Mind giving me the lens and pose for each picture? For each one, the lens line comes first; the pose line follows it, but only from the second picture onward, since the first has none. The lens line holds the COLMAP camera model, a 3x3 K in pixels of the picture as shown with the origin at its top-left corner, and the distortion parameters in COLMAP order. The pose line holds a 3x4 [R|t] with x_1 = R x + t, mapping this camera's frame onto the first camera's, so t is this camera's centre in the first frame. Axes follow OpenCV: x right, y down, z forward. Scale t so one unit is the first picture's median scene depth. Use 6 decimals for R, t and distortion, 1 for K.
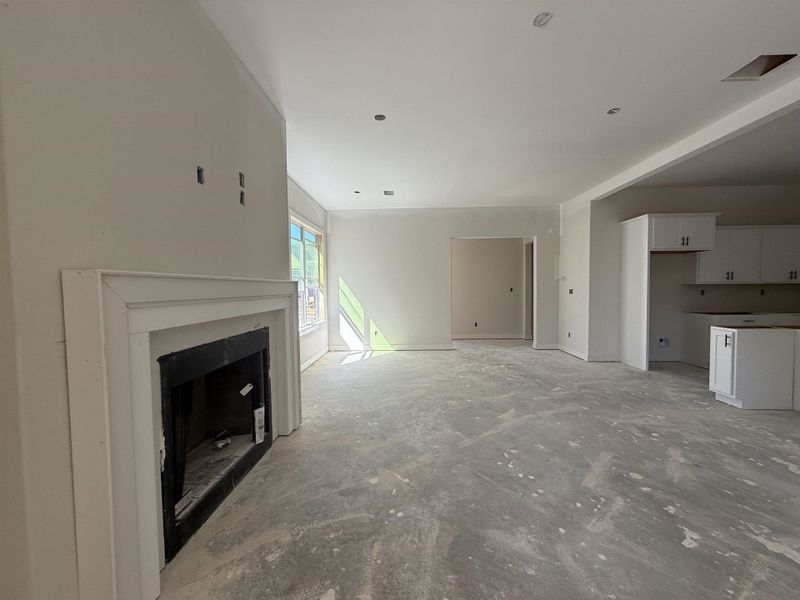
lens RADIAL K [[318.8, 0, 399.0], [0, 318.8, 299.4], [0, 0, 1]] dist [0.000806, 0.000245]
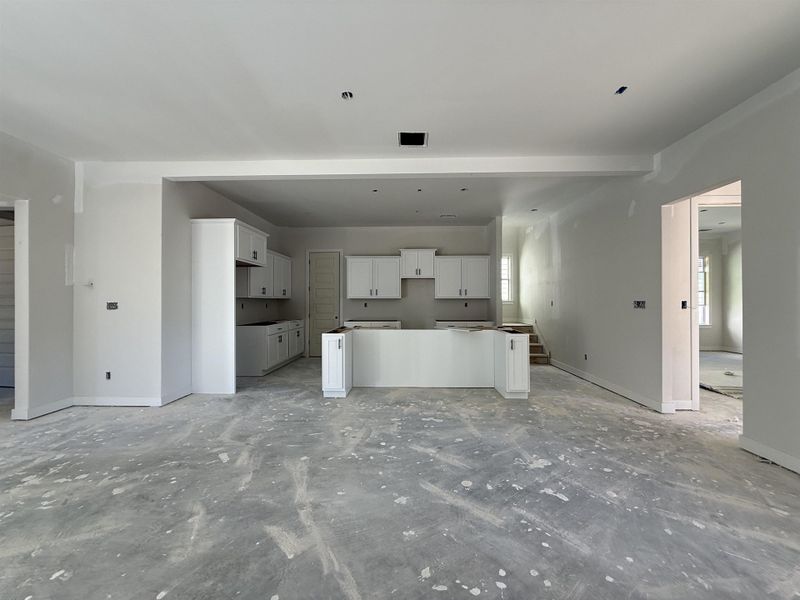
lens RADIAL K [[318.8, 0, 399.0], [0, 318.8, 299.4], [0, 0, 1]] dist [0.000806, 0.000245]
pose [[-0.005364, 0.014872, 0.999875, -0.189696], [0.038882, 0.999136, -0.014652, -0.012663], [-0.999229, 0.038798, -0.005938, 0.853734]]
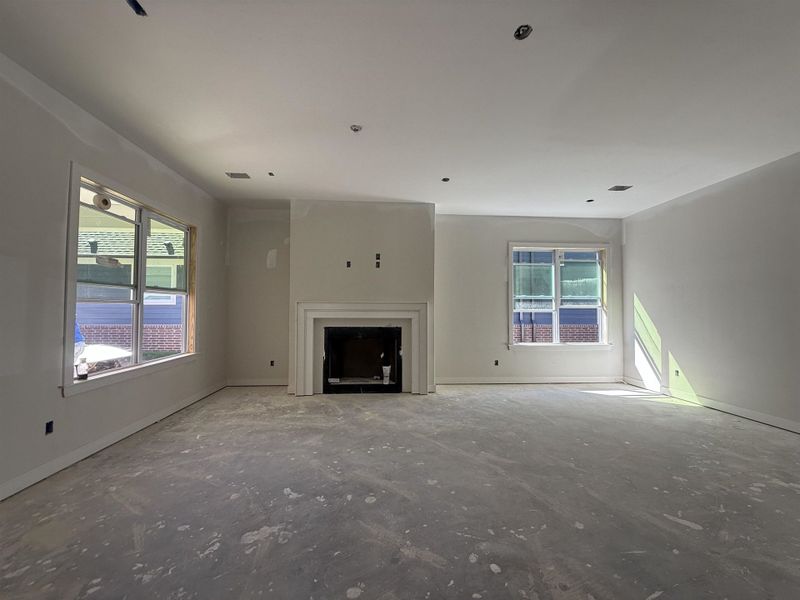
lens RADIAL K [[318.8, 0, 399.0], [0, 318.8, 299.4], [0, 0, 1]] dist [0.000806, 0.000245]
pose [[0.099311, -0.020670, -0.994842, 1.233347], [-0.043301, 0.998747, -0.025074, -0.025142], [0.994114, 0.045568, 0.098291, 0.687217]]
